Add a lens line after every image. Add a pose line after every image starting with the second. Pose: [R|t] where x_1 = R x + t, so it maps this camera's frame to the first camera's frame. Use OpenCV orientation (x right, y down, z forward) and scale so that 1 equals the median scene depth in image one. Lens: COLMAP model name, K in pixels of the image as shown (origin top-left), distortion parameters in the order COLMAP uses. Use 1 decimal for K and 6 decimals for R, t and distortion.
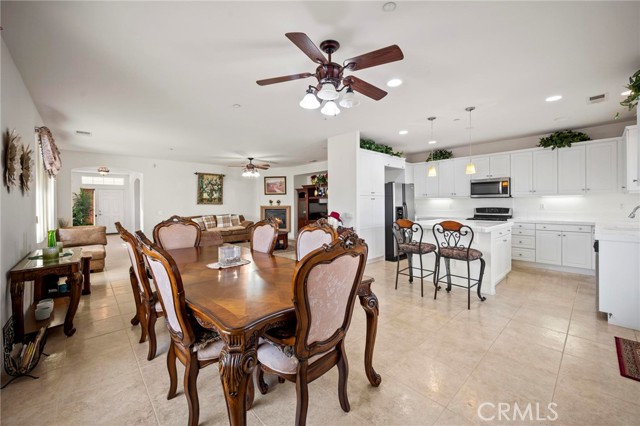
lens RADIAL K [[254.0, 0, 320.3], [0, 254.0, 206.9], [0, 0, 1]] dist [-0.000338, 0.000227]
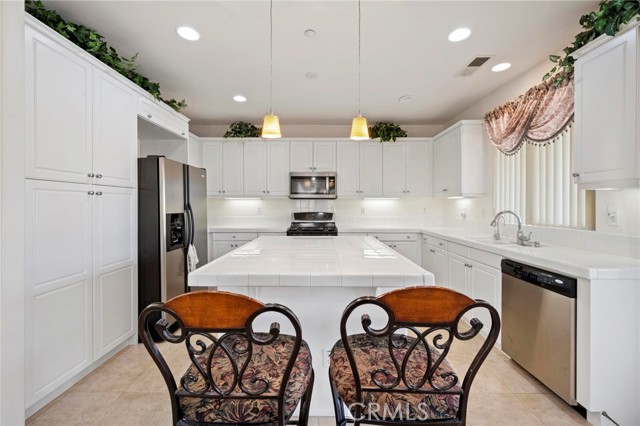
lens RADIAL K [[254.0, 0, 320.0], [0, 254.0, 205.5], [0, 0, 1]] dist [-0.000338, 0.000227]
pose [[0.677736, 0.006417, 0.735277, 0.151437], [0.002670, 0.999934, -0.011189, -0.009111], [-0.735300, 0.009546, 0.677674, 0.501514]]
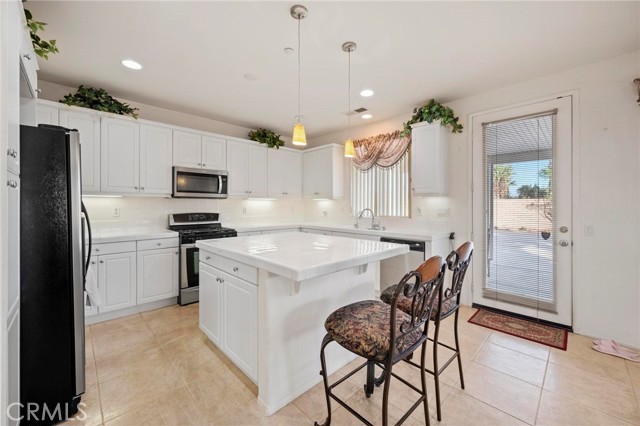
lens RADIAL K [[254.0, 0, 321.4], [0, 254.0, 206.6], [0, 0, 1]] dist [-0.000338, 0.000227]
pose [[-0.029292, 0.001740, 0.999569, 0.003952], [0.010377, 0.999945, -0.001437, -0.010312], [-0.999517, 0.010330, -0.029309, 0.714915]]
